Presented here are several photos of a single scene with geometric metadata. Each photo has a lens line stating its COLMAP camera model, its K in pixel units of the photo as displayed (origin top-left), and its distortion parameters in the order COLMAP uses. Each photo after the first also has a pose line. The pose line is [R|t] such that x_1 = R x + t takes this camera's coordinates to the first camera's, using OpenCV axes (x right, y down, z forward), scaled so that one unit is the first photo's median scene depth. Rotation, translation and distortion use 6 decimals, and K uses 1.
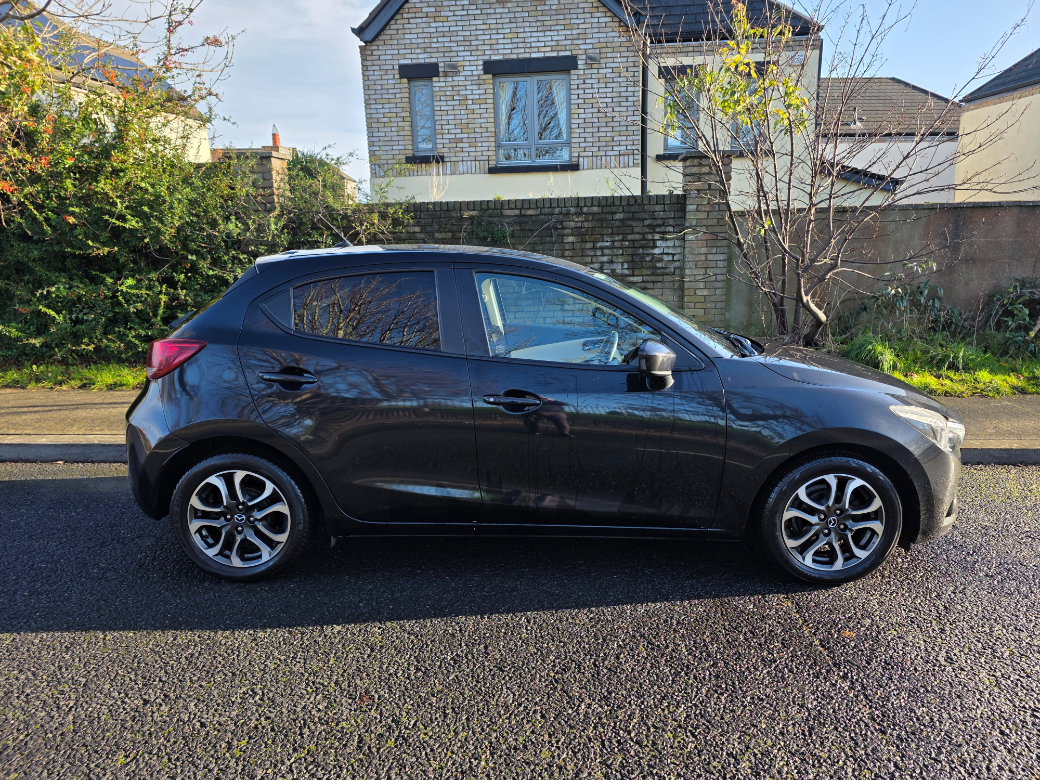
lens RADIAL K [[698.7, 0, 520.2], [0, 698.7, 405.4], [0, 0, 1]] dist [0.002343, 0.000604]
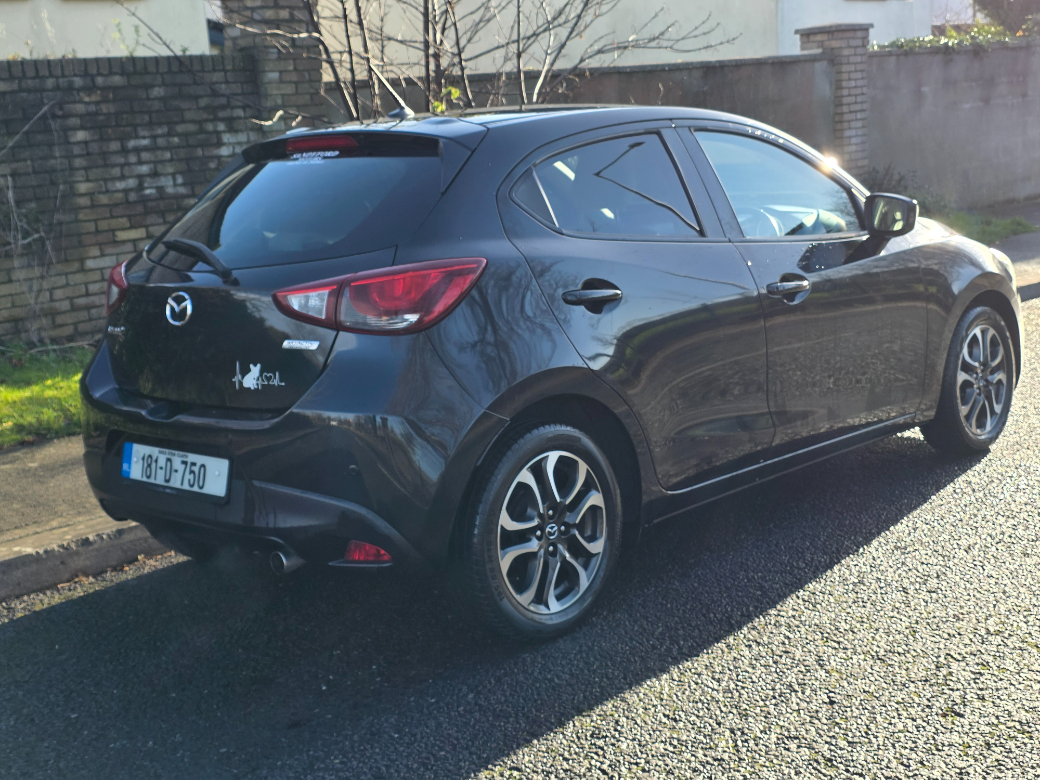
lens RADIAL K [[1408.7, 0, 520.0], [0, 1408.7, 390.0], [0, 0, 1]] dist [0.029320, -0.019635]
pose [[0.666410, -0.165233, 0.727046, -0.523212], [0.220880, 0.975113, 0.019151, 0.003141], [-0.712116, 0.147828, 0.686322, 0.055524]]
